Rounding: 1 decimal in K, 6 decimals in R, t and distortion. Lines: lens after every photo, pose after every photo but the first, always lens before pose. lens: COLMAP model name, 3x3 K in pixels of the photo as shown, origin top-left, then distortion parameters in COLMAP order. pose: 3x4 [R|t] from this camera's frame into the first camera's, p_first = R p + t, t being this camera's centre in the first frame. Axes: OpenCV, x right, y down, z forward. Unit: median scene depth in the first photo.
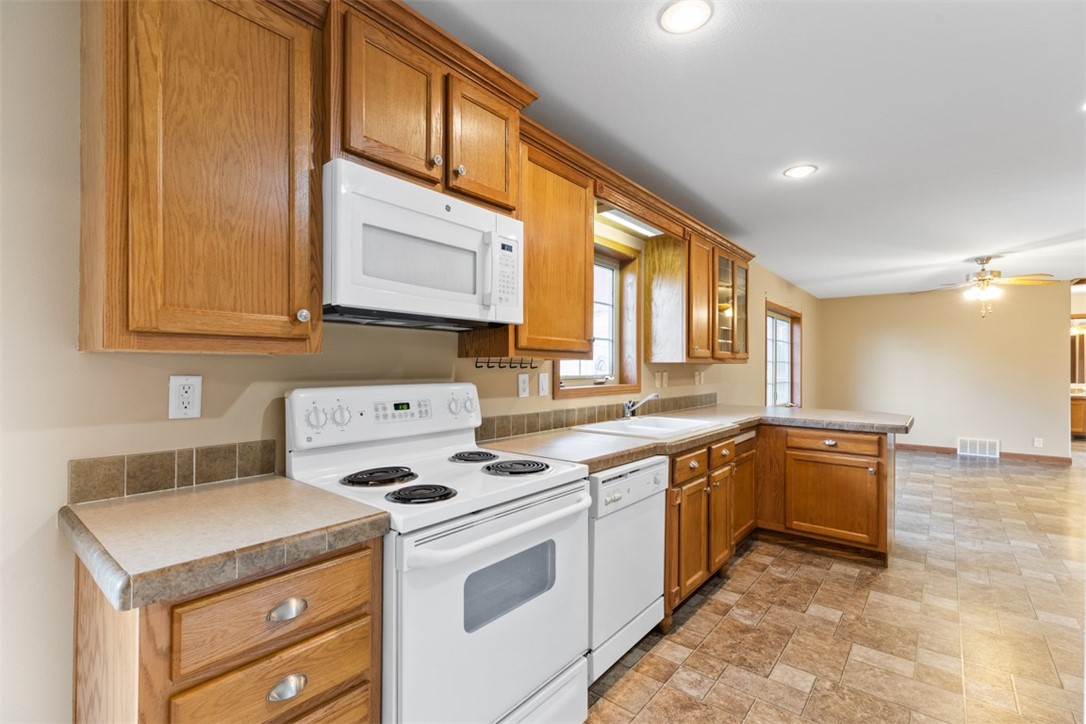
lens RADIAL K [[492.6, 0, 548.3], [0, 492.6, 358.8], [0, 0, 1]] dist [0.008026, -0.000941]
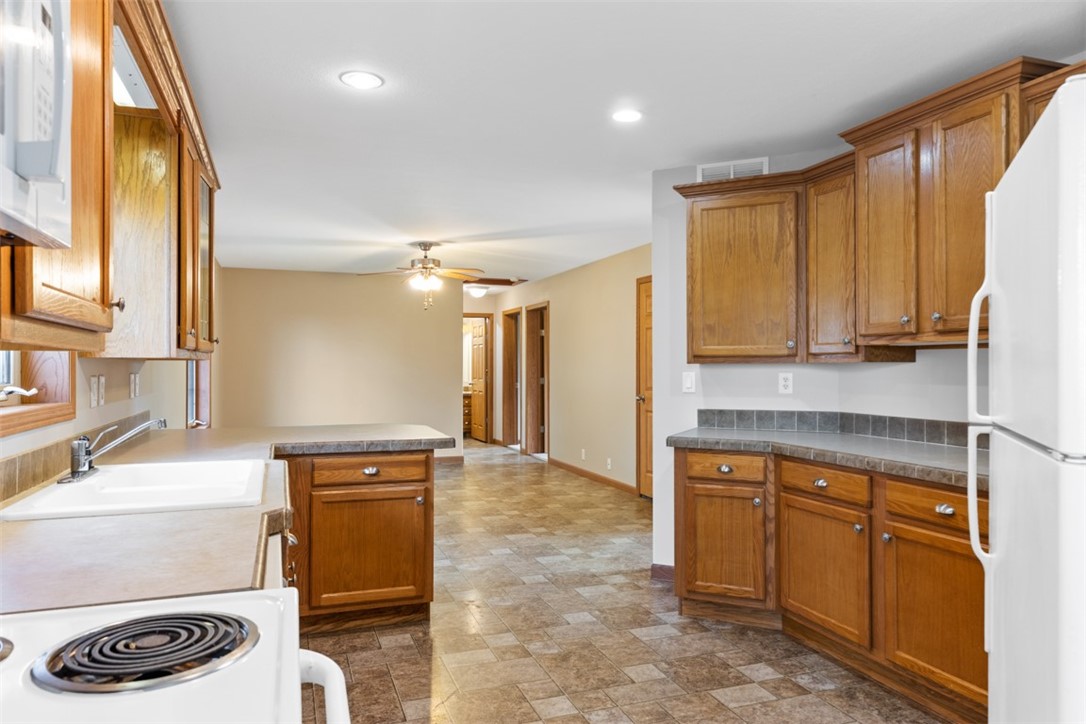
lens RADIAL K [[710.2, 0, 547.8], [0, 710.2, 360.2], [0, 0, 1]] dist [0.001789, 0.002729]
pose [[0.525481, 0.003543, 0.850798, -0.172505], [-0.009662, 0.999952, 0.001803, 0.004733], [-0.850750, -0.009167, 0.525490, 0.241606]]
